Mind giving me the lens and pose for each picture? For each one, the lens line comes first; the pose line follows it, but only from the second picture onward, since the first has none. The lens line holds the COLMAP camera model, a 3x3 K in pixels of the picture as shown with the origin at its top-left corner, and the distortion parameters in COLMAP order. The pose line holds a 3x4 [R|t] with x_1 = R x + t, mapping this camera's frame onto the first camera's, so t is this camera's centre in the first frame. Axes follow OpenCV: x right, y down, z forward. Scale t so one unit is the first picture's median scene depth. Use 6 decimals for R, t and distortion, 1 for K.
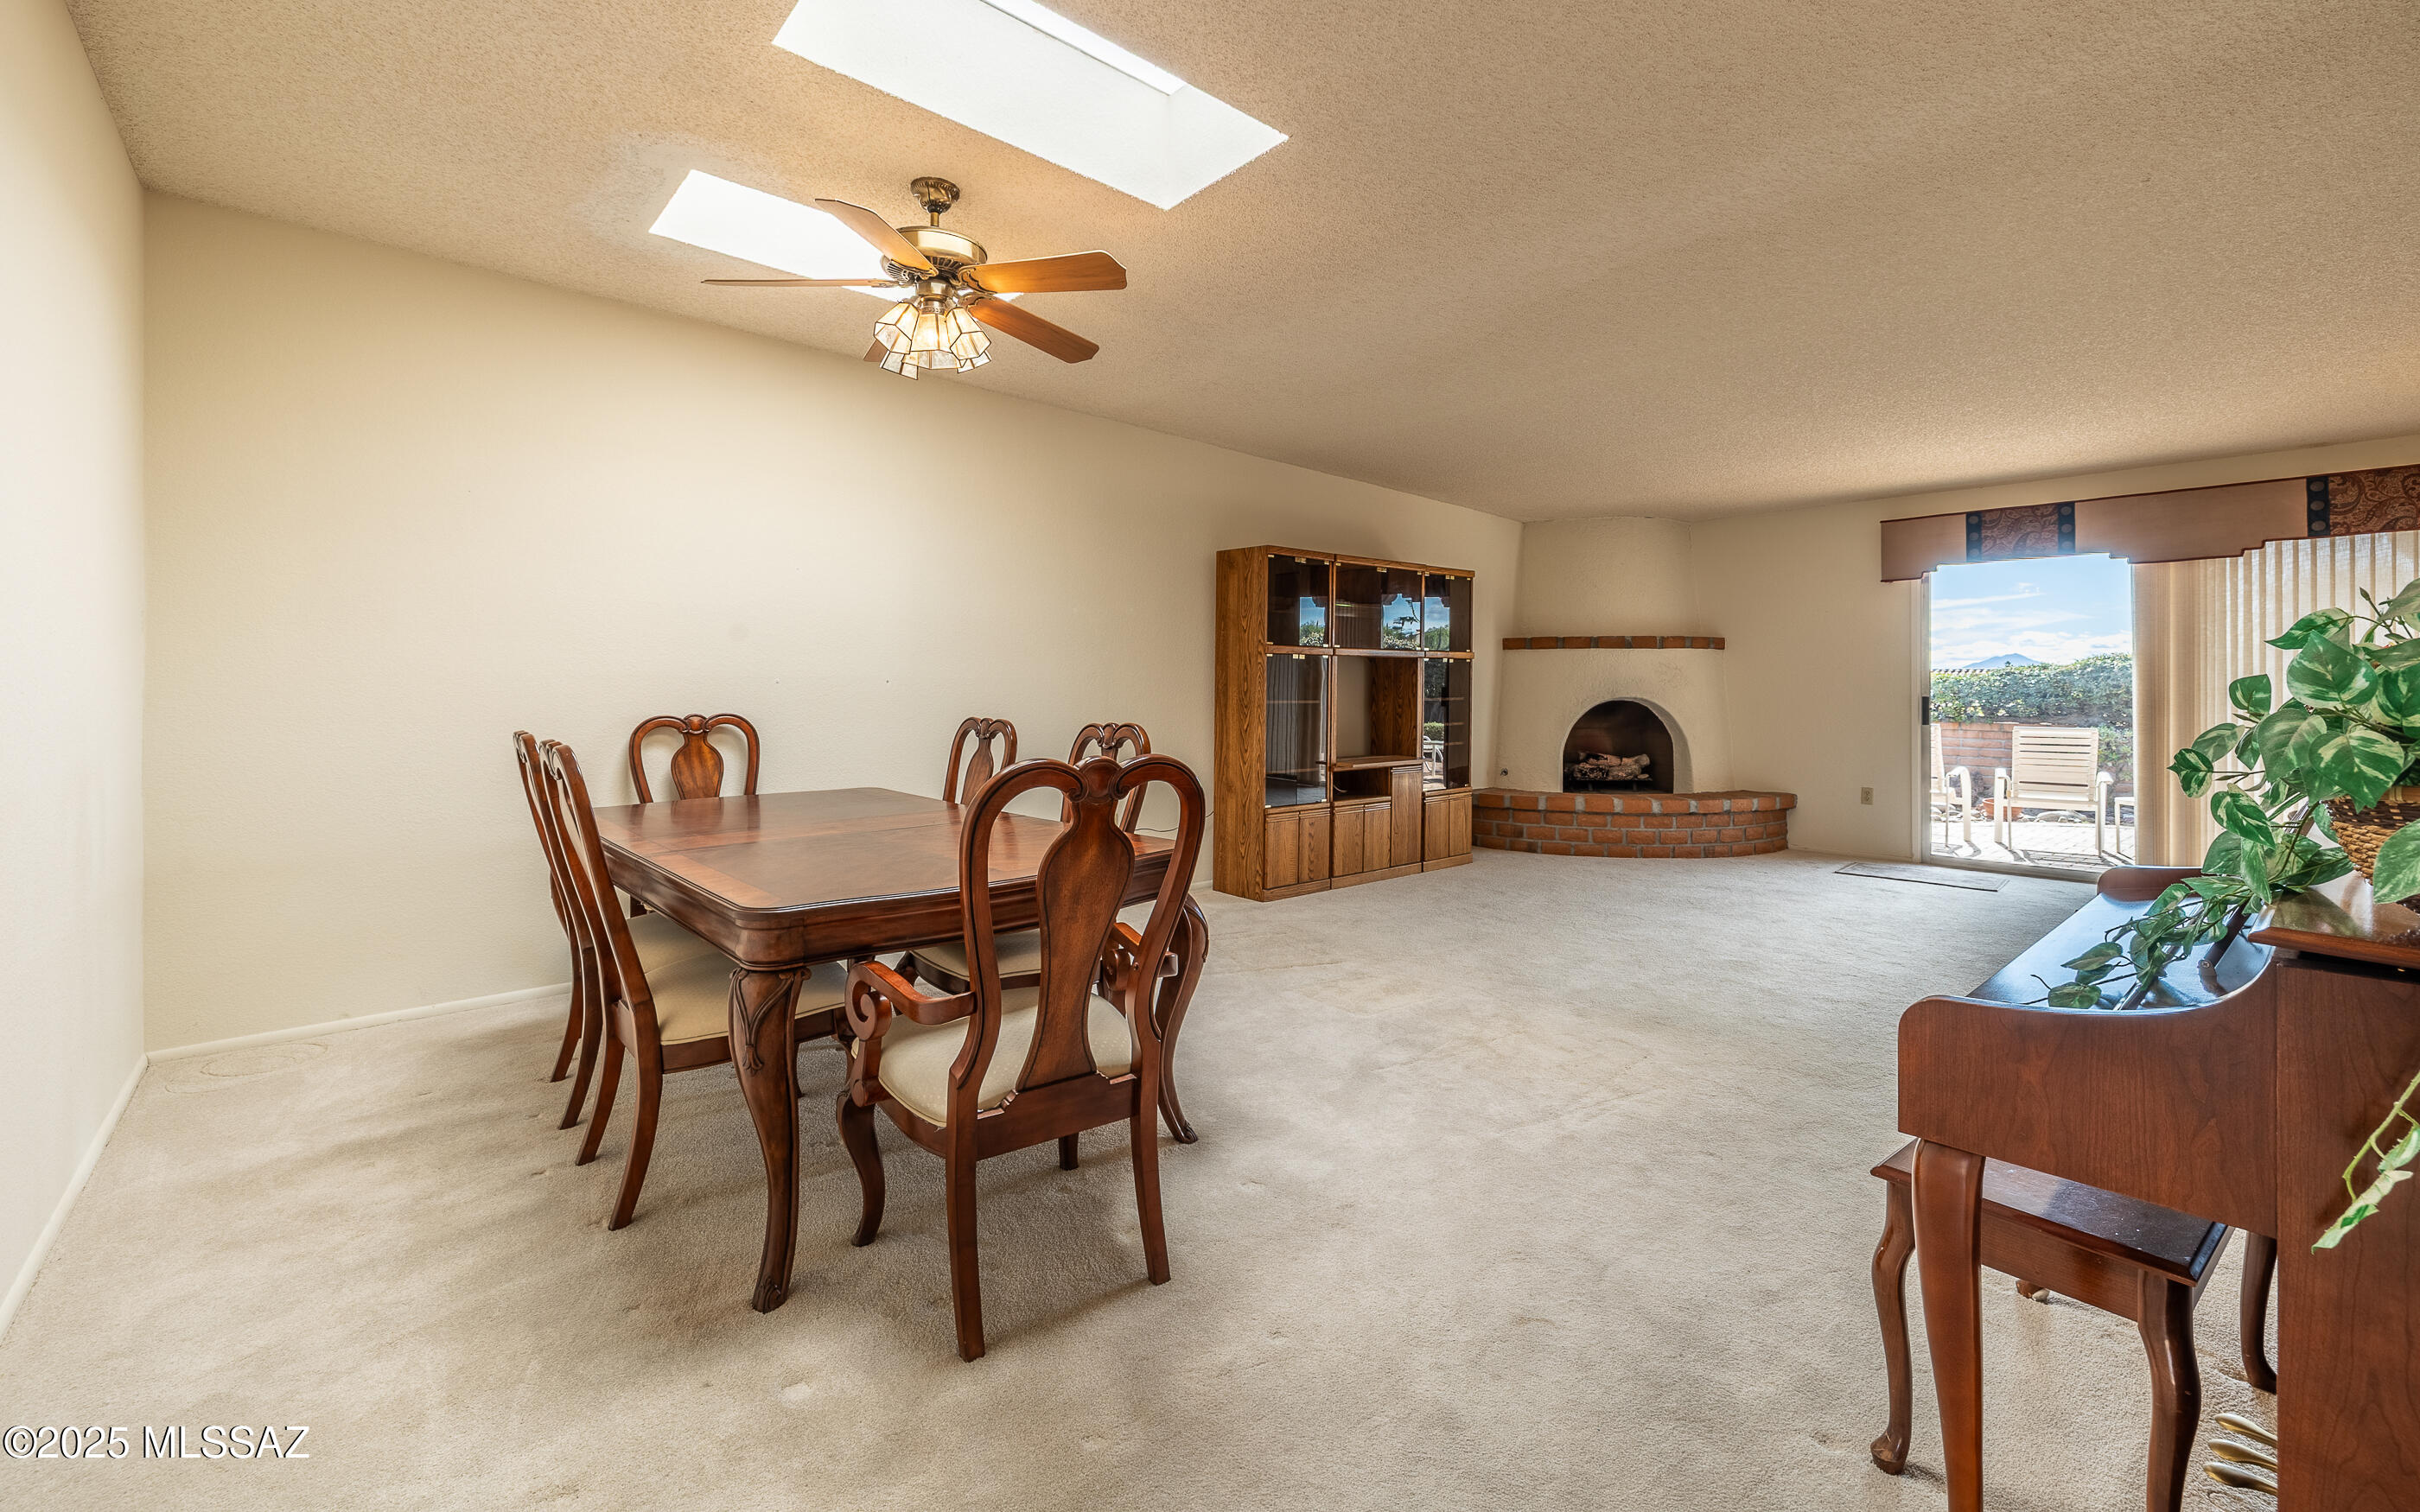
lens RADIAL K [[1021.9, 0, 1207.8], [0, 1021.9, 682.7], [0, 0, 1]] dist [-0.000874, -0.000287]
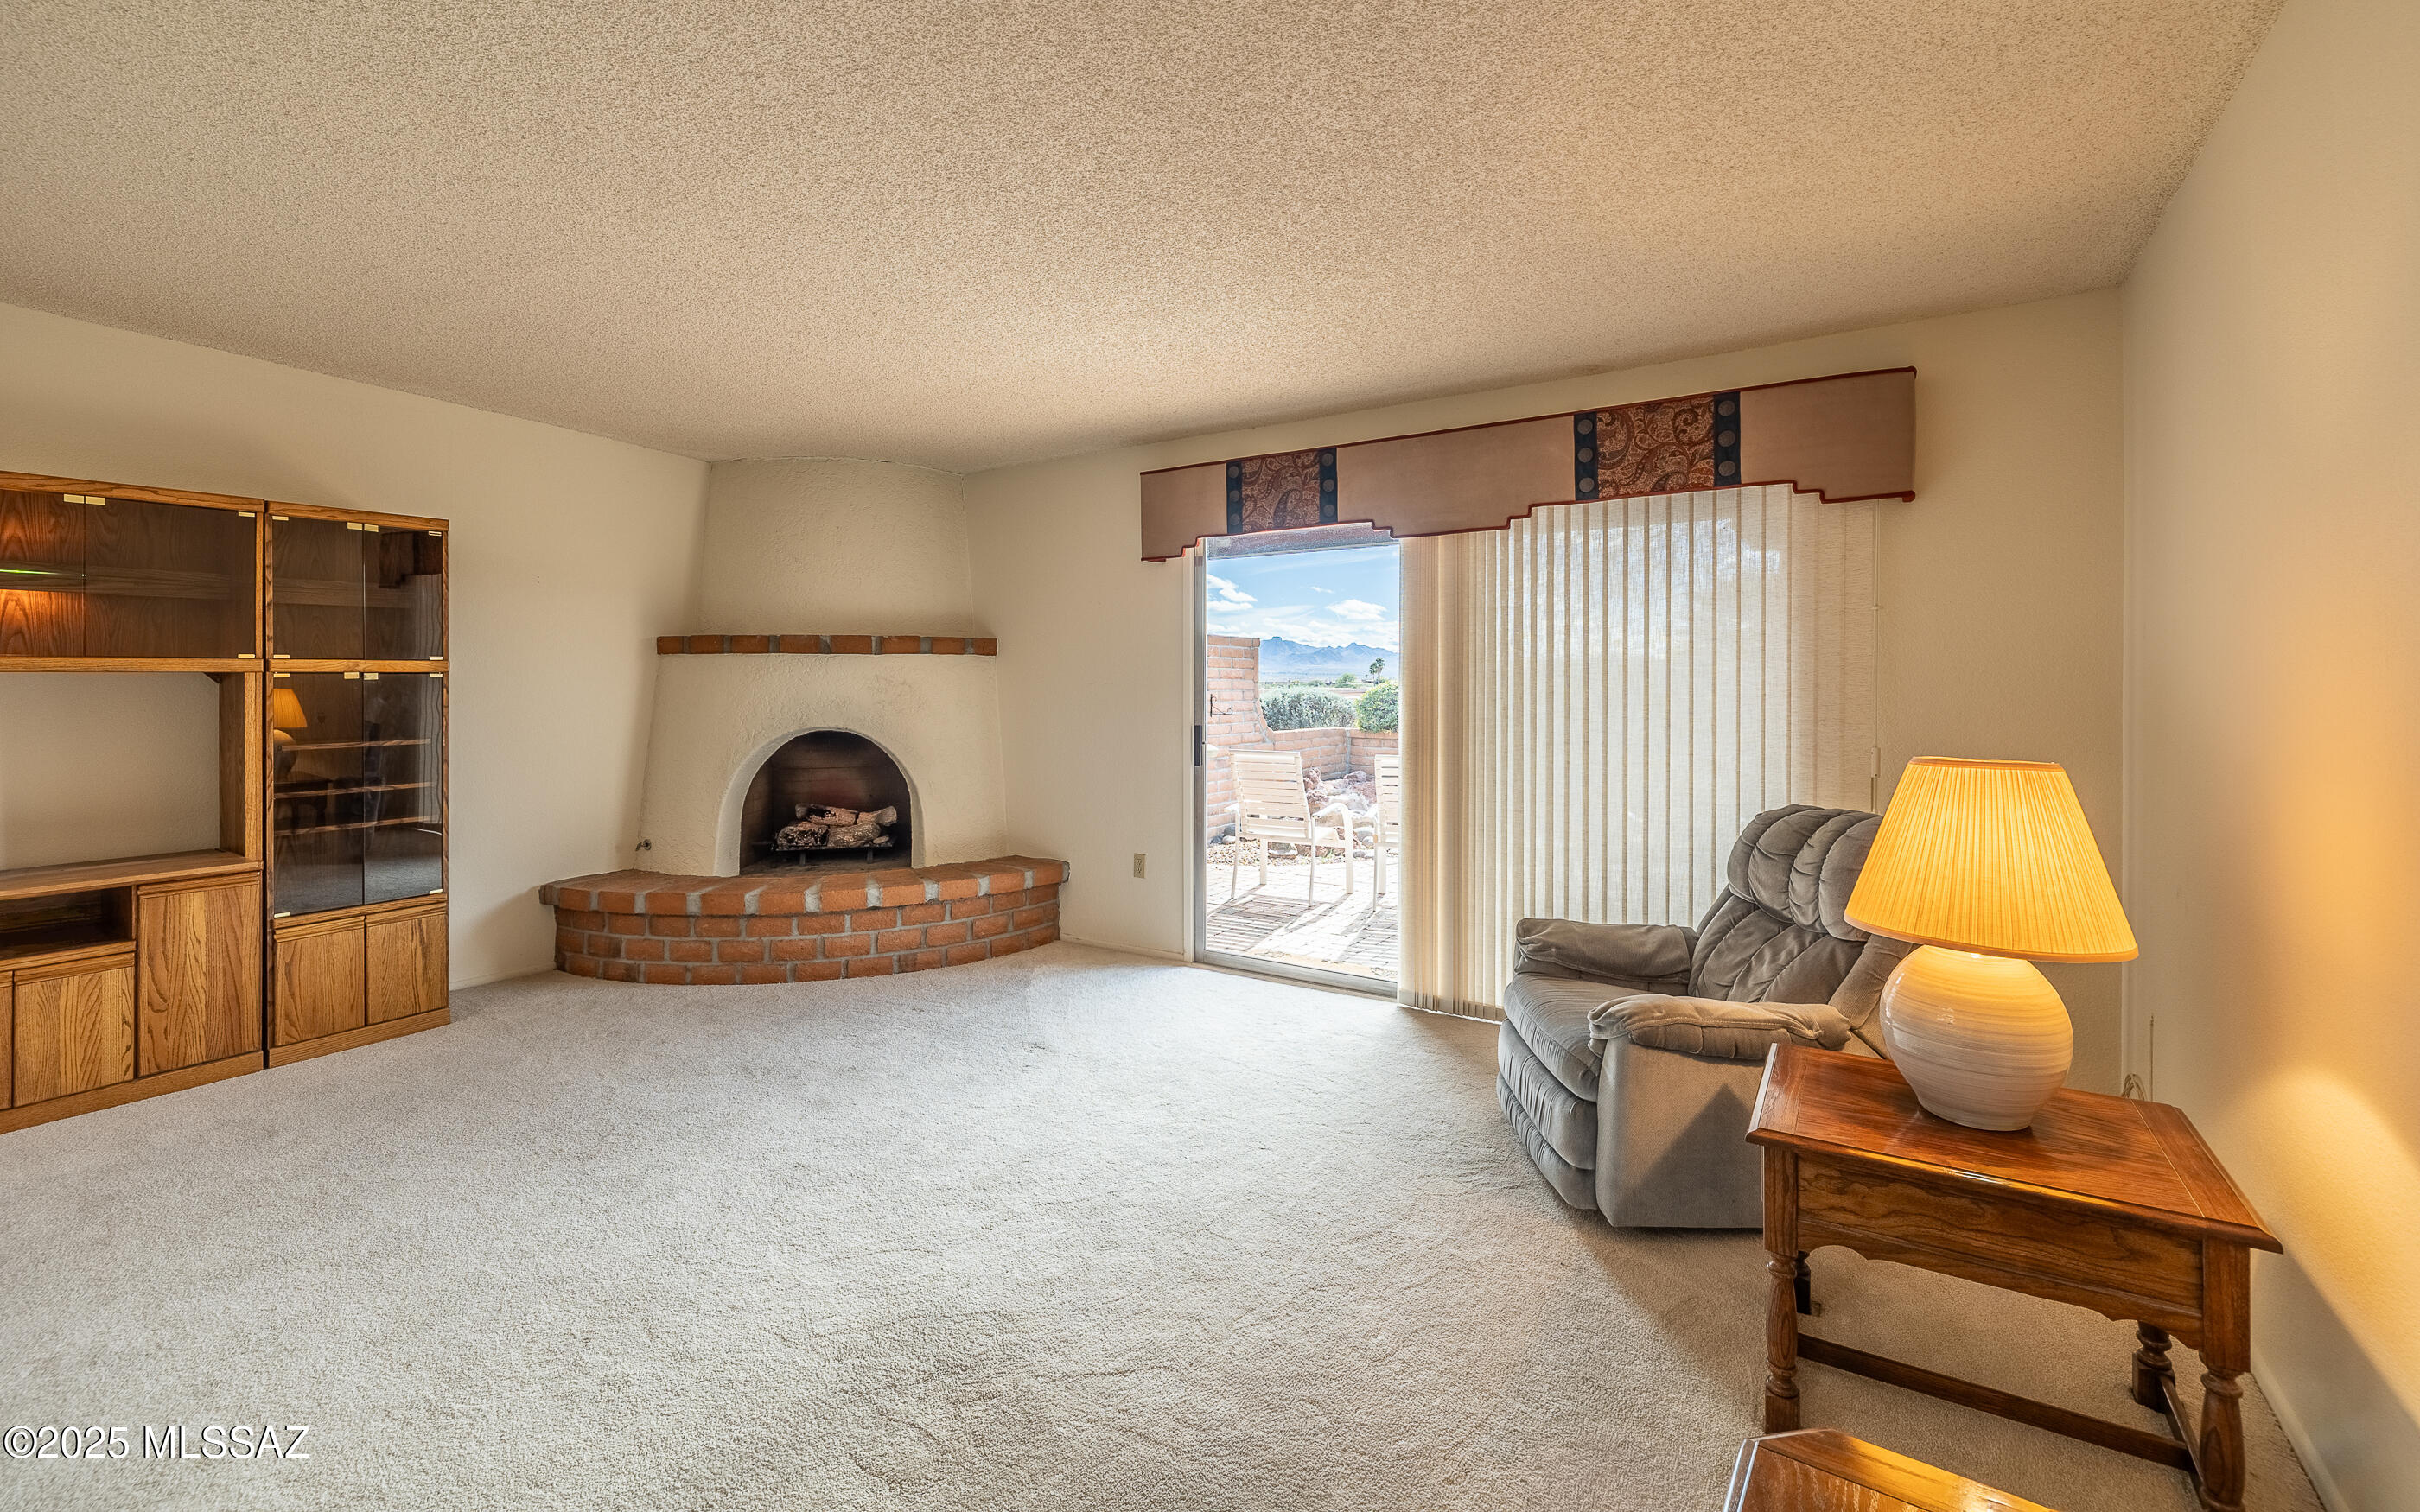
lens RADIAL K [[1021.9, 0, 1207.8], [0, 1021.9, 682.7], [0, 0, 1]] dist [-0.000874, -0.000287]
pose [[0.958141, -0.004670, 0.286260, 0.491380], [0.002760, 0.999971, 0.007072, -0.019936], [-0.286284, -0.005986, 0.958126, 0.314607]]
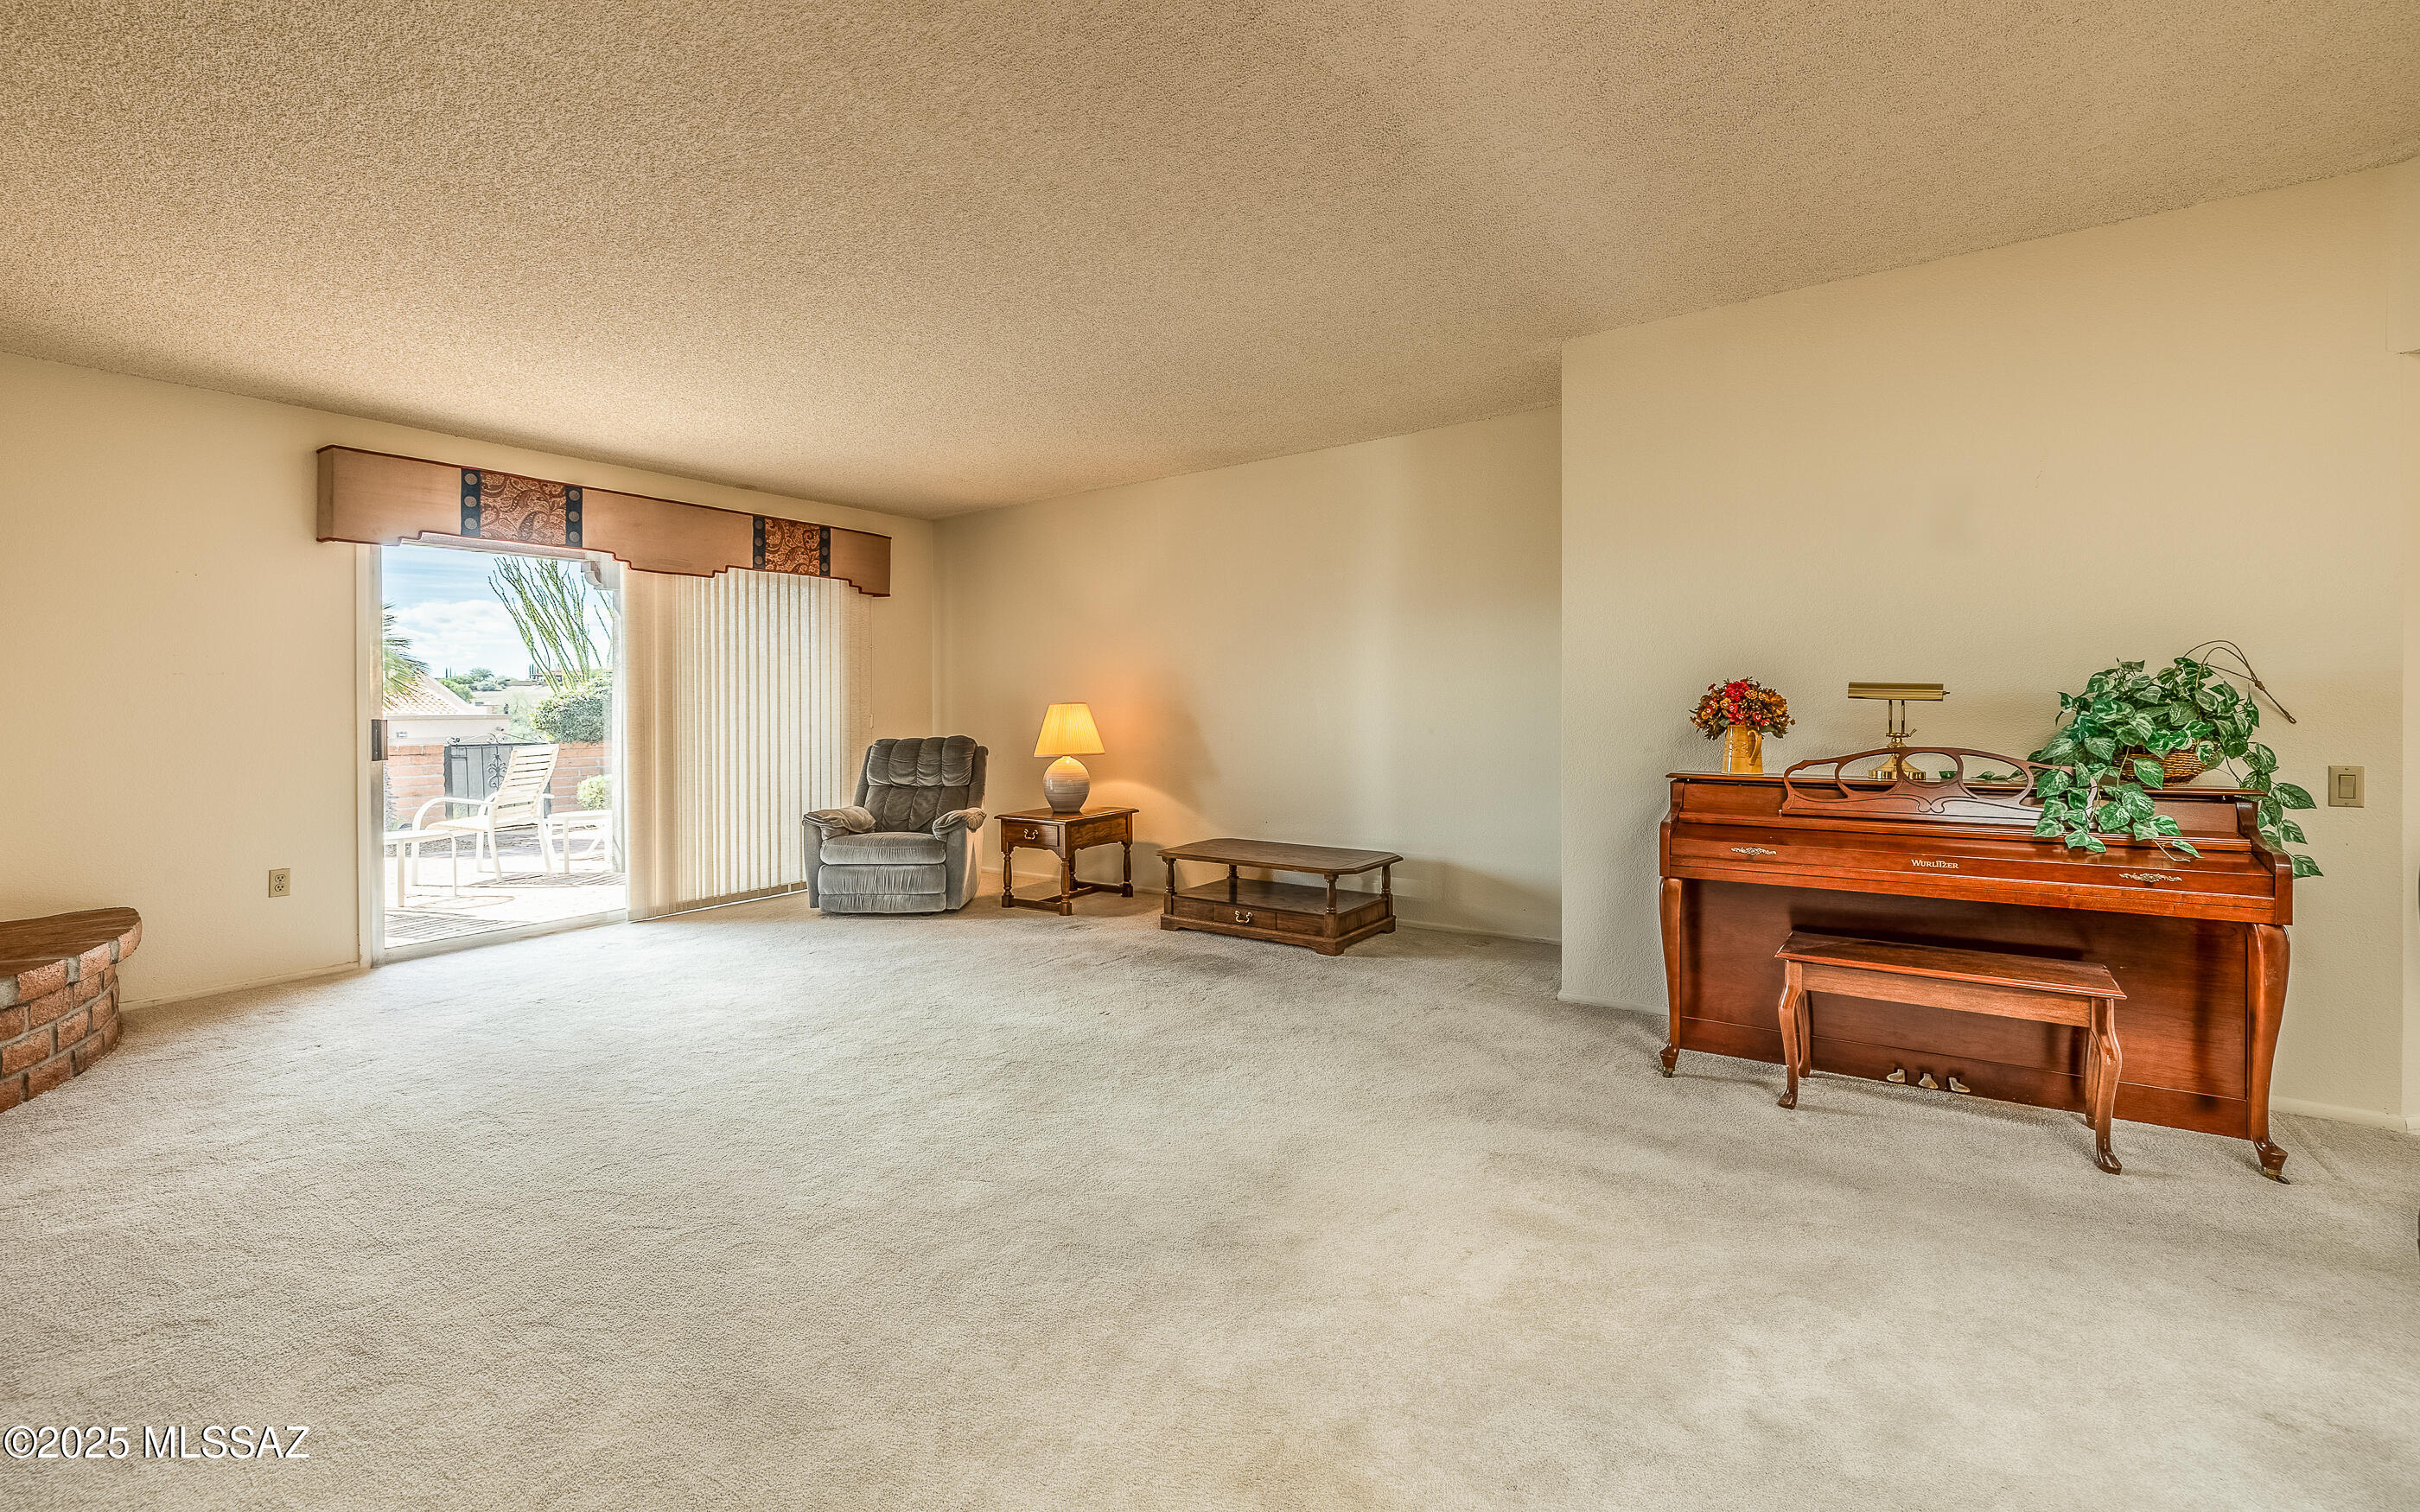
lens RADIAL K [[1024.4, 0, 1207.0], [0, 1024.4, 699.4], [0, 0, 1]] dist [-0.001166, -0.000028]
pose [[-0.284237, -0.001457, 0.958753, -0.103931], [-0.002977, 0.999995, 0.000637, -0.001492], [-0.958749, -0.002673, -0.284240, 0.642599]]
